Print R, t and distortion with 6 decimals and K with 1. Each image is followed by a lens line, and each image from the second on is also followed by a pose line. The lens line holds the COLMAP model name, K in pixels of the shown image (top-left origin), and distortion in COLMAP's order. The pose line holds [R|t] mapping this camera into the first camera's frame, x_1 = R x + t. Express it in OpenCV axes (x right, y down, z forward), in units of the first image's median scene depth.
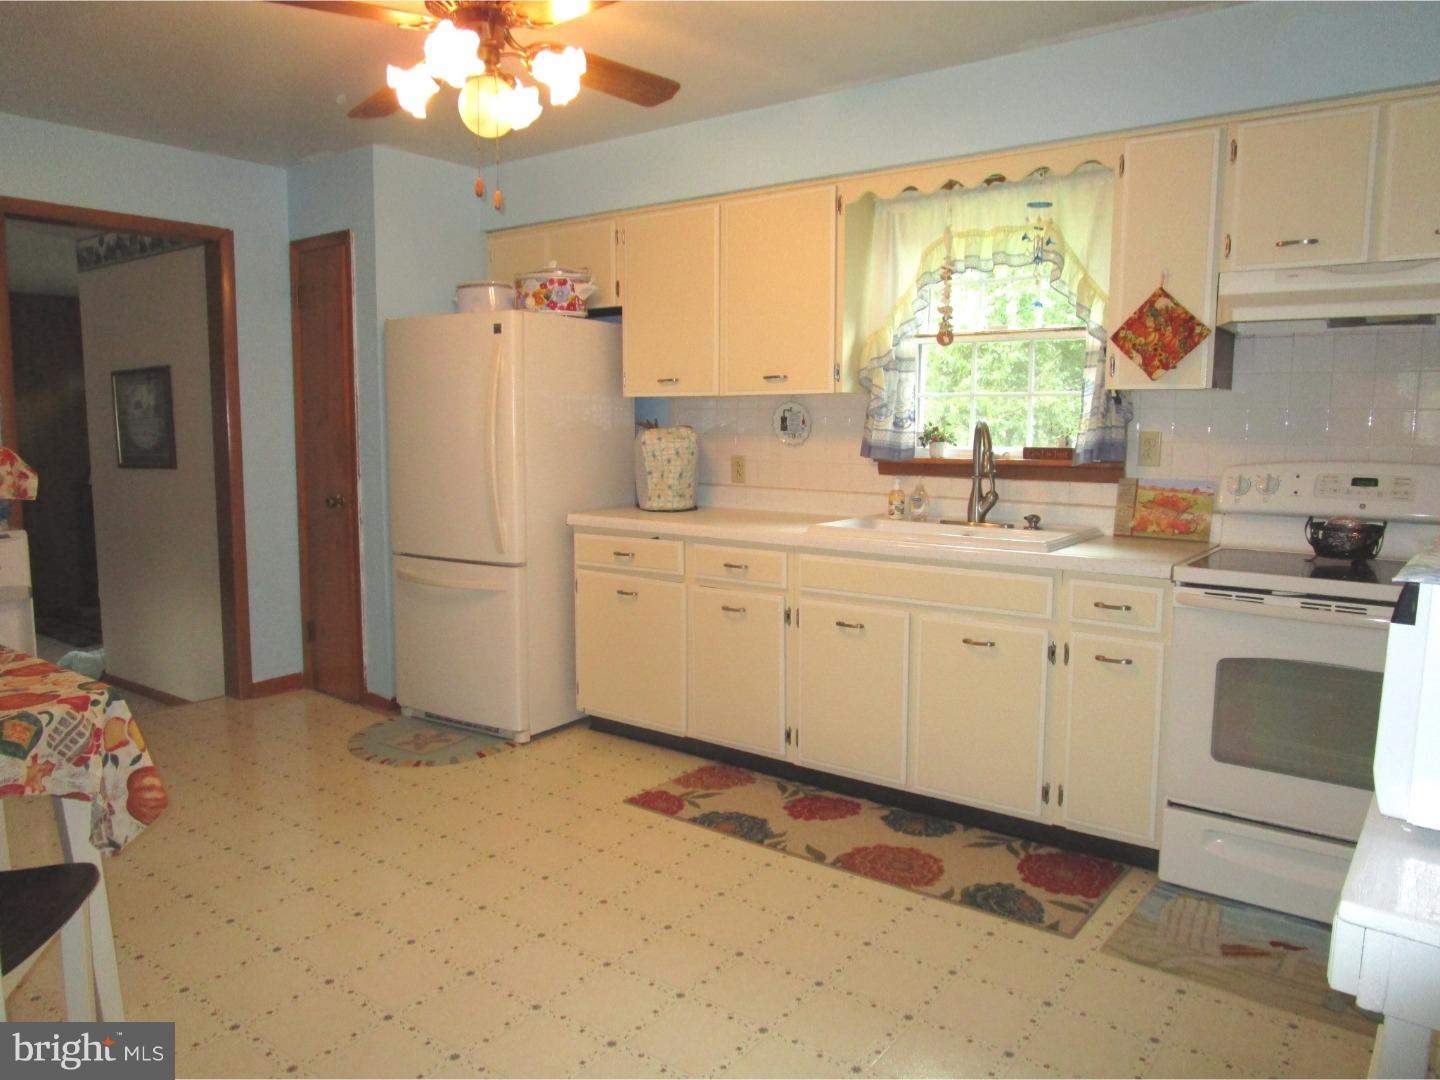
lens RADIAL K [[999.5, 0, 720.0], [0, 999.5, 540.0], [0, 0, 1]] dist [-0.082172, 0.080146]
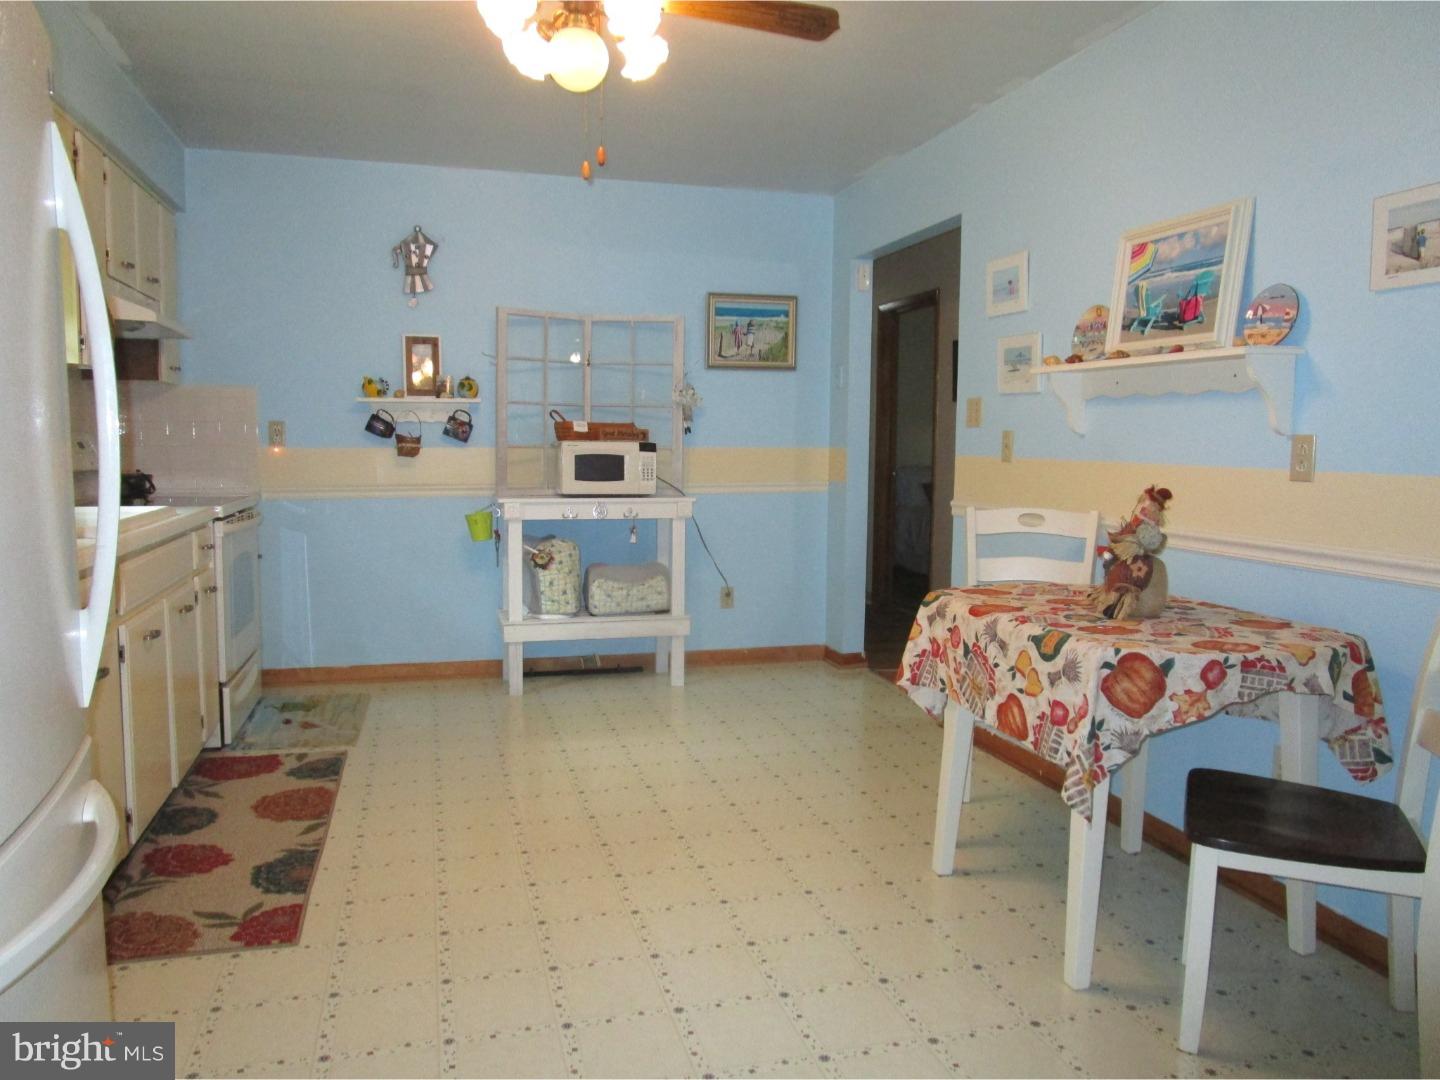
lens RADIAL K [[1039.0, 0, 711.9], [0, 1039.0, 533.1], [0, 0, 1]] dist [-0.015699, 0.009831]
pose [[-0.790103, -0.067396, 0.609258, -0.779363], [0.060352, 0.980555, 0.186735, -0.135083], [-0.609996, 0.184310, -0.770671, 1.403674]]
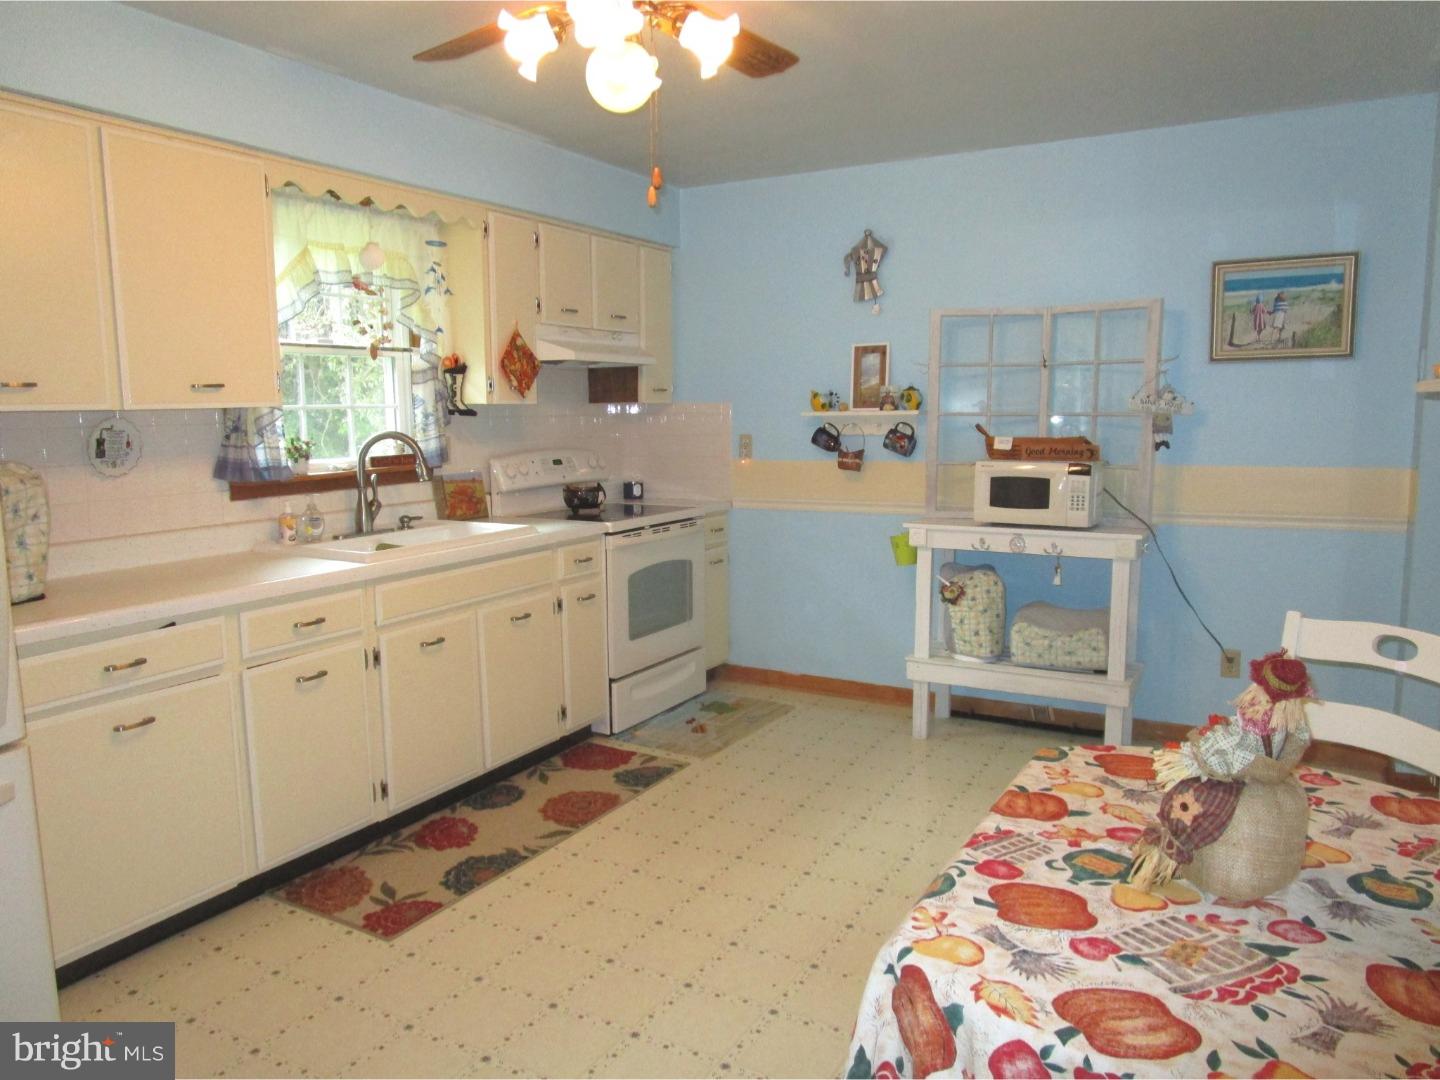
lens RADIAL K [[1039.0, 0, 711.9], [0, 1039.0, 533.1], [0, 0, 1]] dist [-0.015699, 0.009831]
pose [[-0.123418, -0.125208, 0.984424, -0.933772], [0.128272, 0.981673, 0.140940, -0.134961], [-0.984030, 0.143668, -0.105096, 0.842312]]
